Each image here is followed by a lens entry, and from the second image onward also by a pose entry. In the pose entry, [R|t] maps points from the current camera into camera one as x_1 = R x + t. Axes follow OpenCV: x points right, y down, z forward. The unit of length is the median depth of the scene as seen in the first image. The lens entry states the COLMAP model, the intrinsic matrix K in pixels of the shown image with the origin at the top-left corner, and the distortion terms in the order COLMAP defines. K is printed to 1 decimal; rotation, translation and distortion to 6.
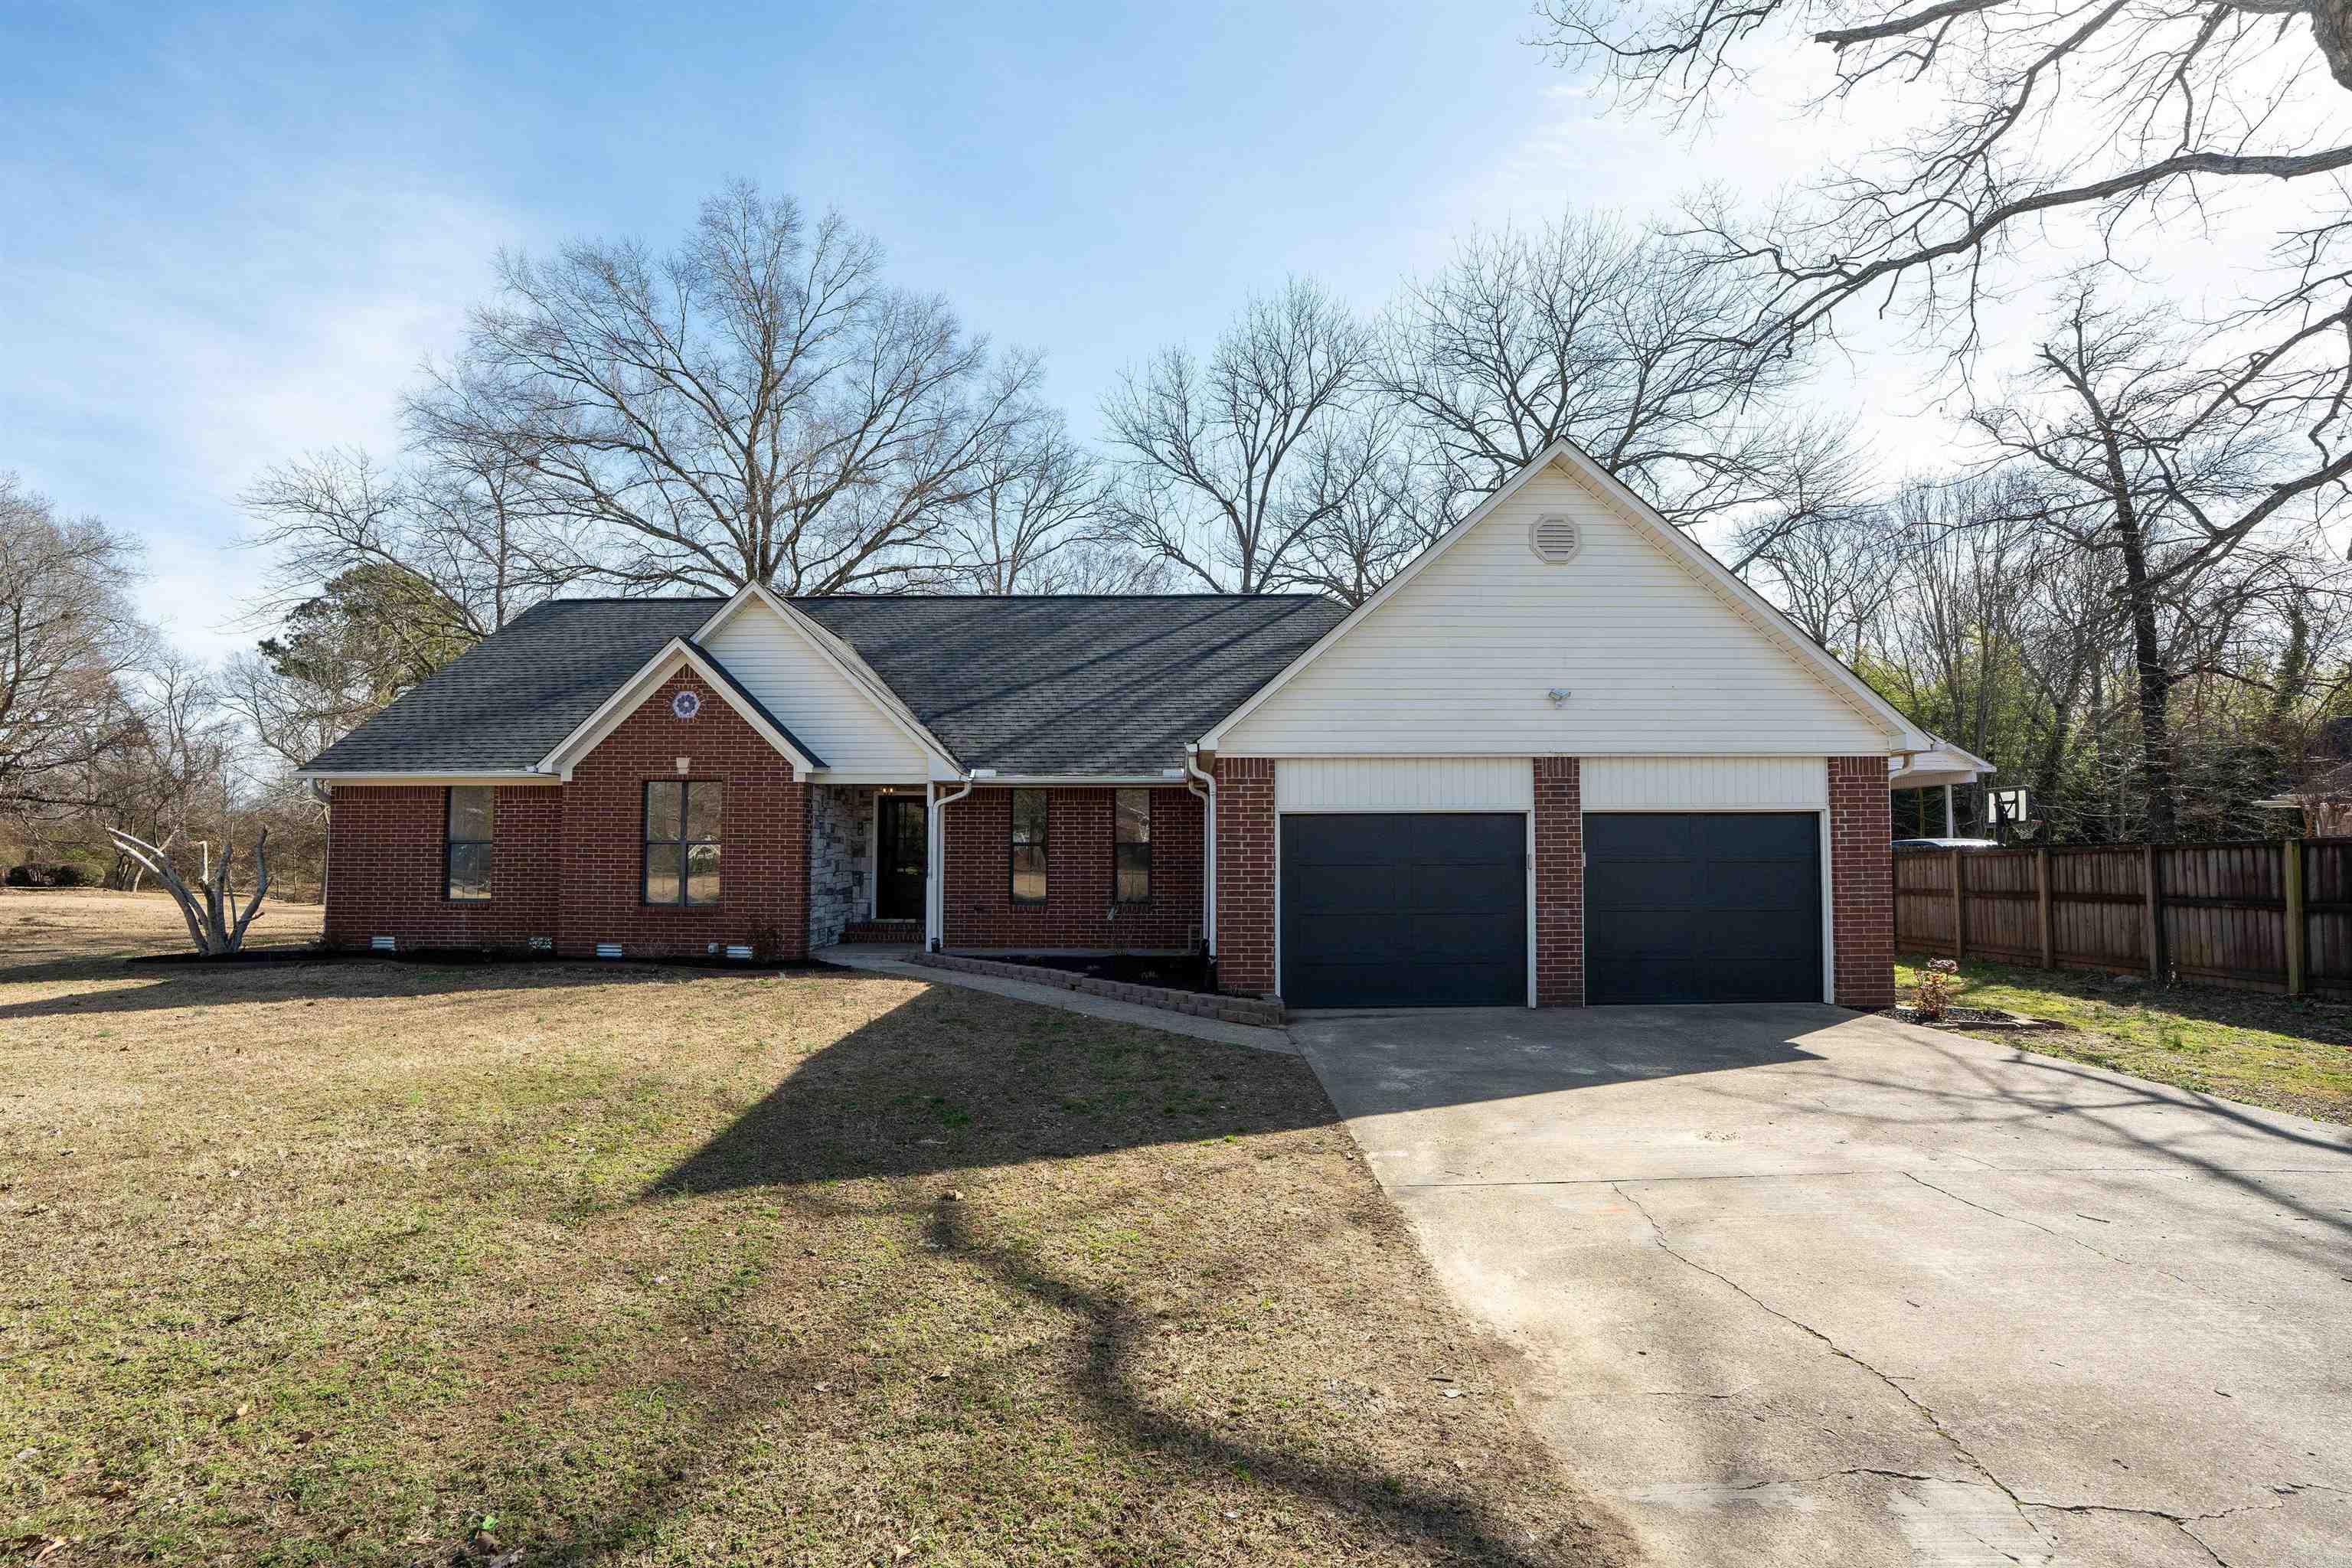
lens RADIAL K [[1078.2, 0, 1176.0], [0, 1078.2, 784.0], [0, 0, 1]] dist [-0.070338, 0.026451]
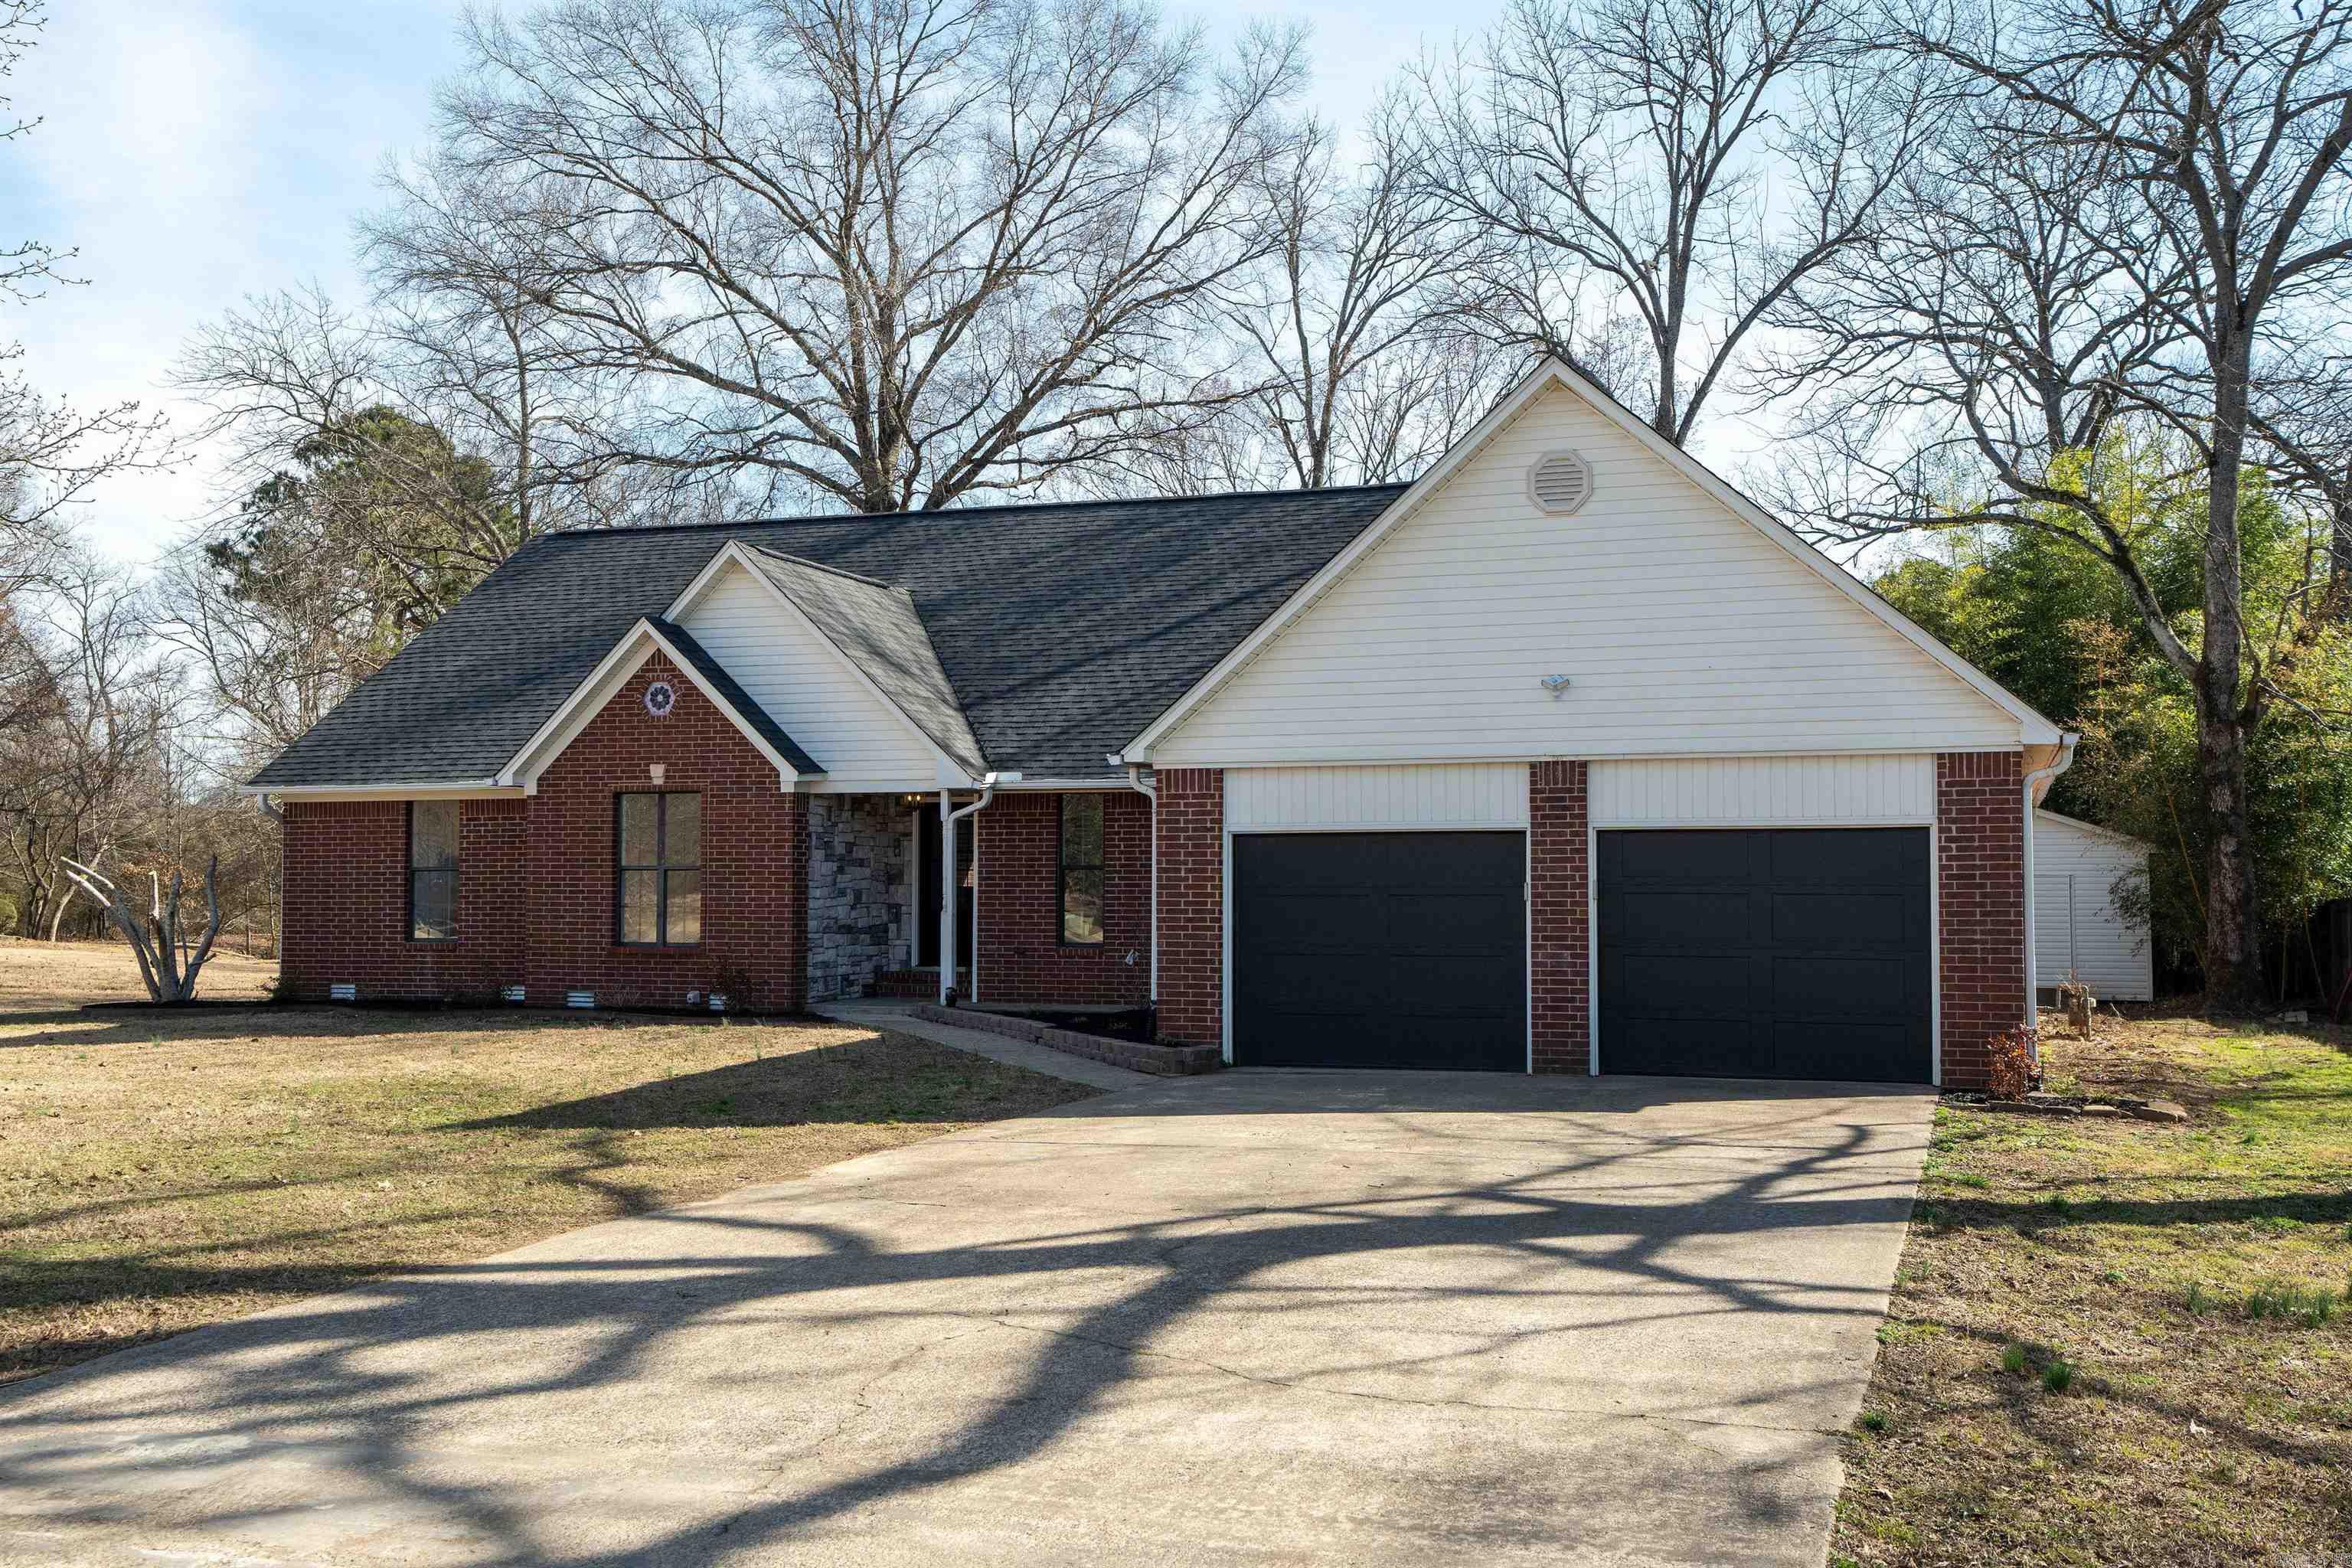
lens RADIAL K [[2289.1, 0, 1176.0], [0, 2289.1, 784.0], [0, 0, 1]] dist [0.065747, 0.012374]
pose [[0.944998, -0.014344, -0.326760, 0.461875], [0.022762, 0.999500, 0.021953, -0.037251], [0.326282, -0.028183, 0.944852, -0.507042]]
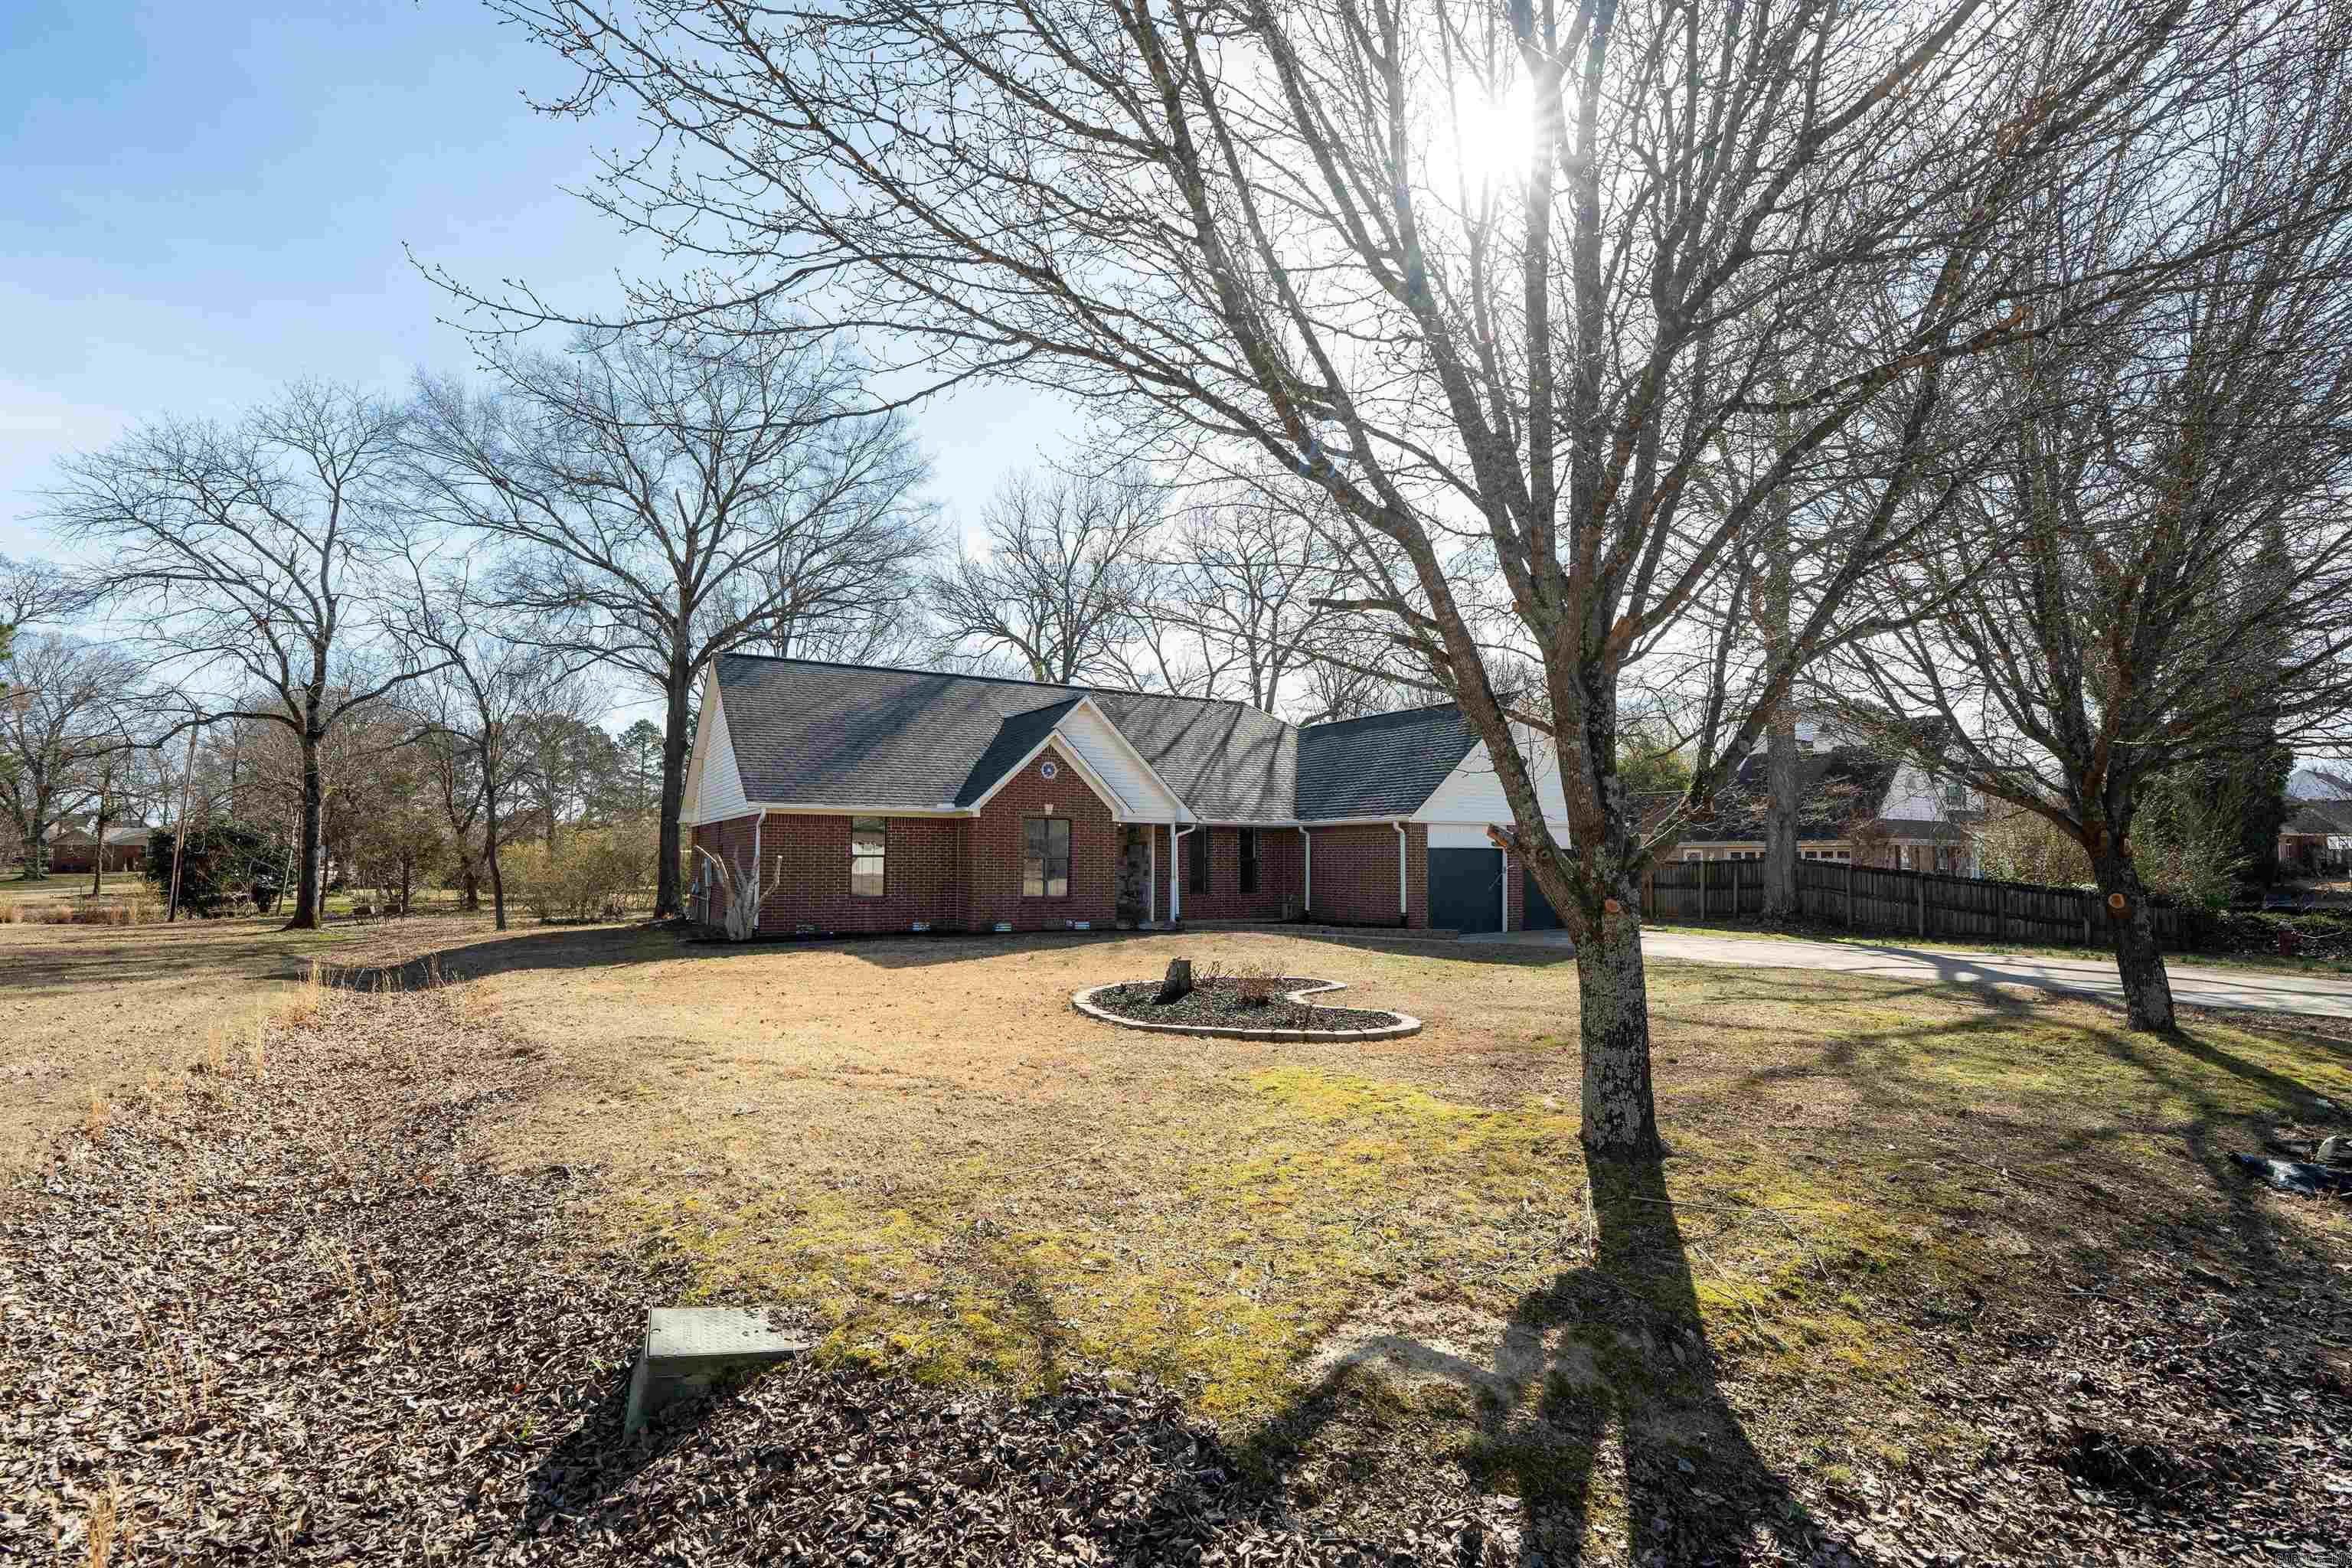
lens RADIAL K [[1078.2, 0, 1176.0], [0, 1078.2, 784.0], [0, 0, 1]] dist [-0.070338, 0.026451]
pose [[0.851785, 0.042036, 0.522203, -1.081452], [-0.040254, 0.999080, -0.014762, -0.036704], [-0.522343, -0.008447, 0.852693, -0.441574]]
